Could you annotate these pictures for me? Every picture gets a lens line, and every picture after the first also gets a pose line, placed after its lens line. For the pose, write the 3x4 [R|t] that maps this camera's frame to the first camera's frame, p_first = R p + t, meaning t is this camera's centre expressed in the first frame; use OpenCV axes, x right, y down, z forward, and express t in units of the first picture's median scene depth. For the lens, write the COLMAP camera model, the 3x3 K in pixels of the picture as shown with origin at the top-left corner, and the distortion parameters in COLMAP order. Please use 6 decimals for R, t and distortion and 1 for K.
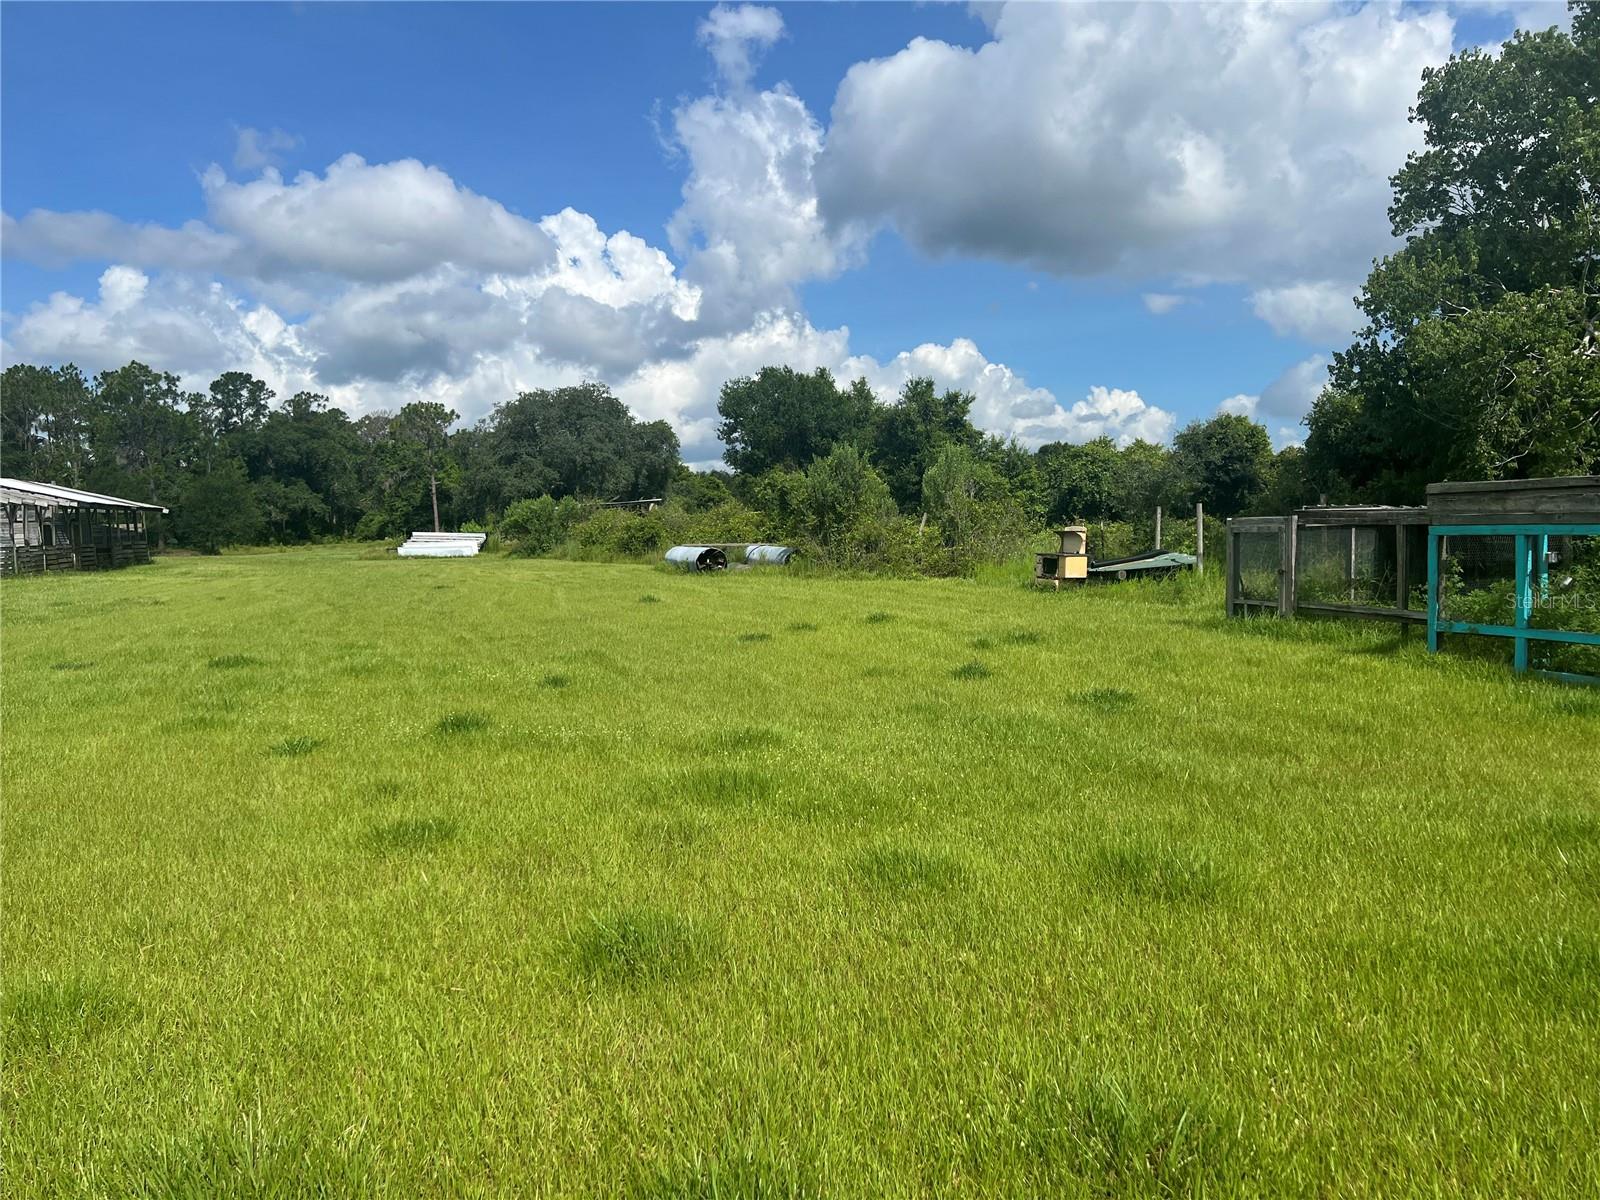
lens RADIAL K [[1222.2, 0, 806.7], [0, 1222.2, 605.3], [0, 0, 1]] dist [0.080132, -0.070832]
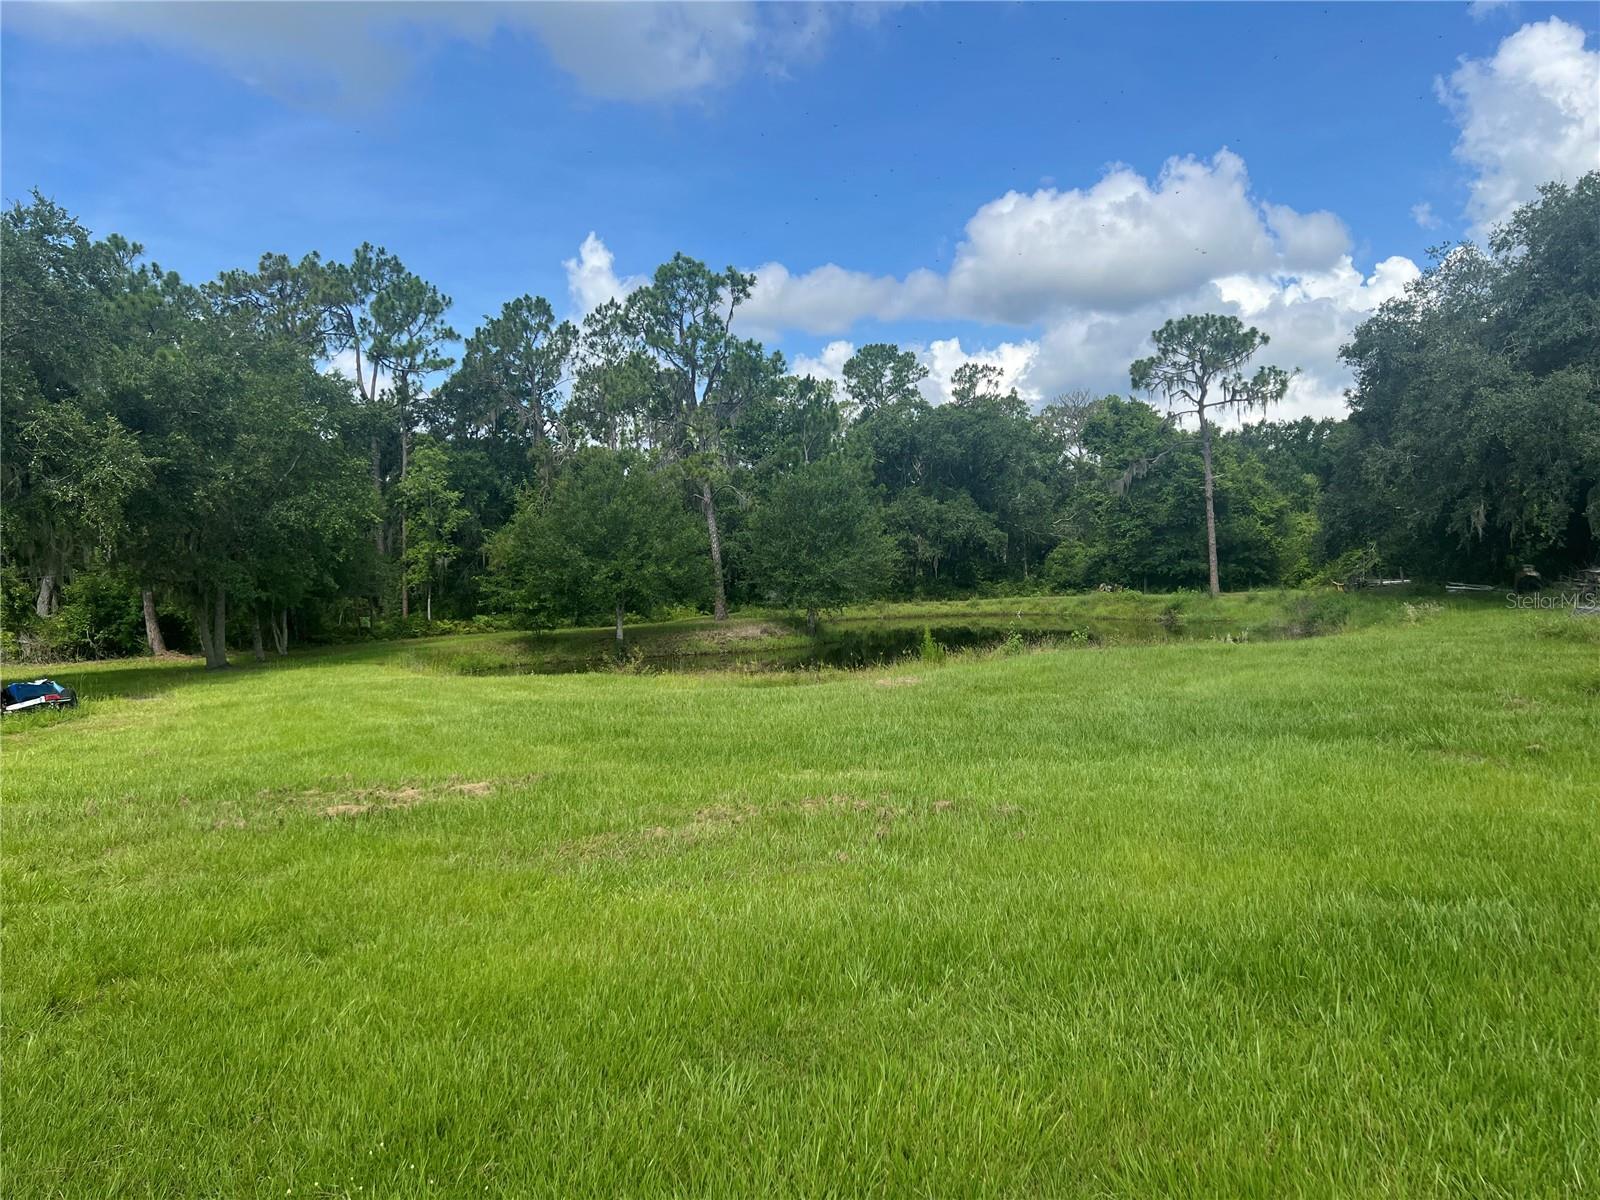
lens RADIAL K [[1222.2, 0, 806.7], [0, 1222.2, 605.3], [0, 0, 1]] dist [0.080132, -0.070832]
pose [[0.875721, 0.002093, -0.482812, -0.188368], [-0.016093, 0.999561, -0.024856, -0.029696], [0.482548, 0.029537, 0.875371, 0.444826]]
